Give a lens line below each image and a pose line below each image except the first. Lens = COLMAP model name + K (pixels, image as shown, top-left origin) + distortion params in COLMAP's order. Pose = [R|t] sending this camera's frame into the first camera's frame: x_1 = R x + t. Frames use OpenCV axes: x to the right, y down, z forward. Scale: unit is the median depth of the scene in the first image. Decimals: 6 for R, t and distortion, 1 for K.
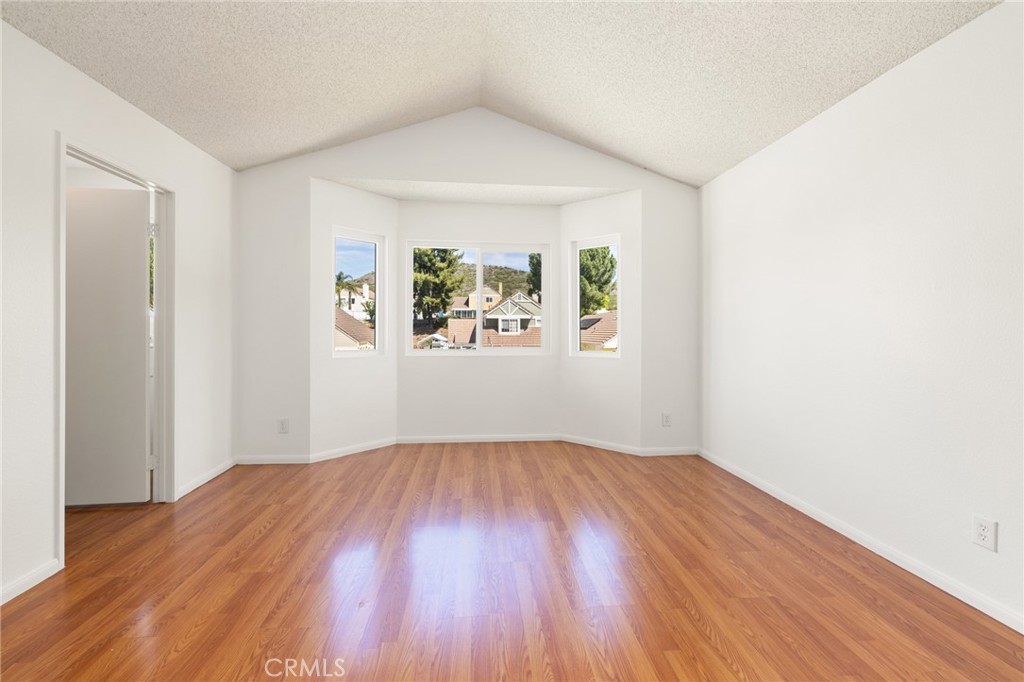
lens RADIAL K [[429.8, 0, 510.2], [0, 429.8, 330.9], [0, 0, 1]] dist [0.000913, 0.000084]
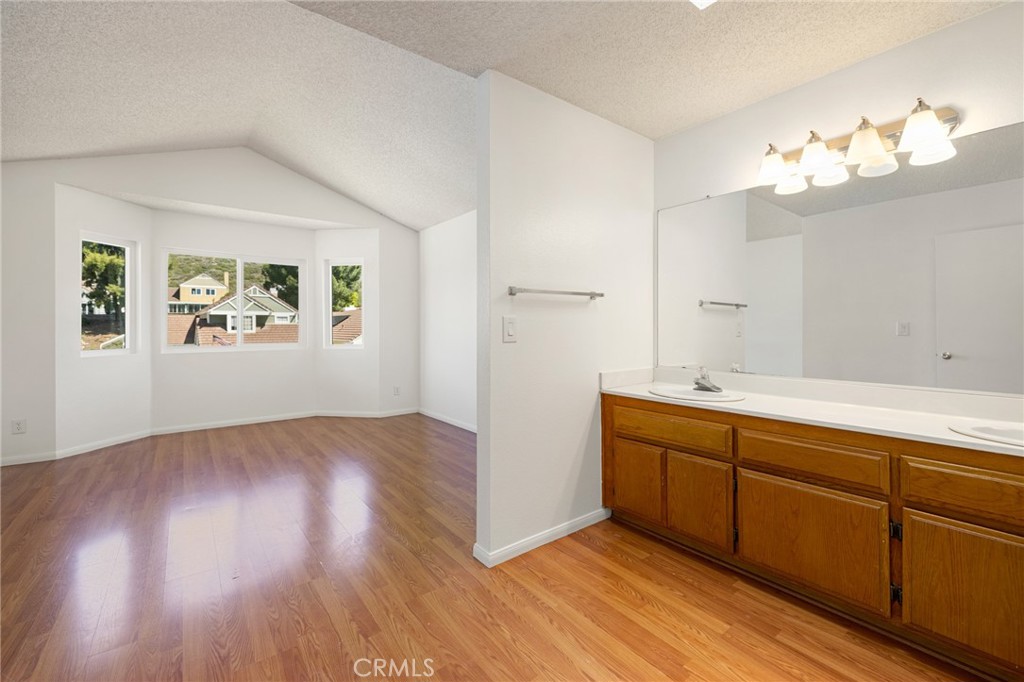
lens RADIAL K [[429.8, 0, 506.5], [0, 429.8, 324.3], [0, 0, 1]] dist [0.000913, 0.000084]
pose [[0.847999, -0.002261, 0.529993, -0.087237], [0.006654, 0.999957, -0.006381, -0.003070], [-0.529956, 0.008938, 0.847978, -0.412136]]
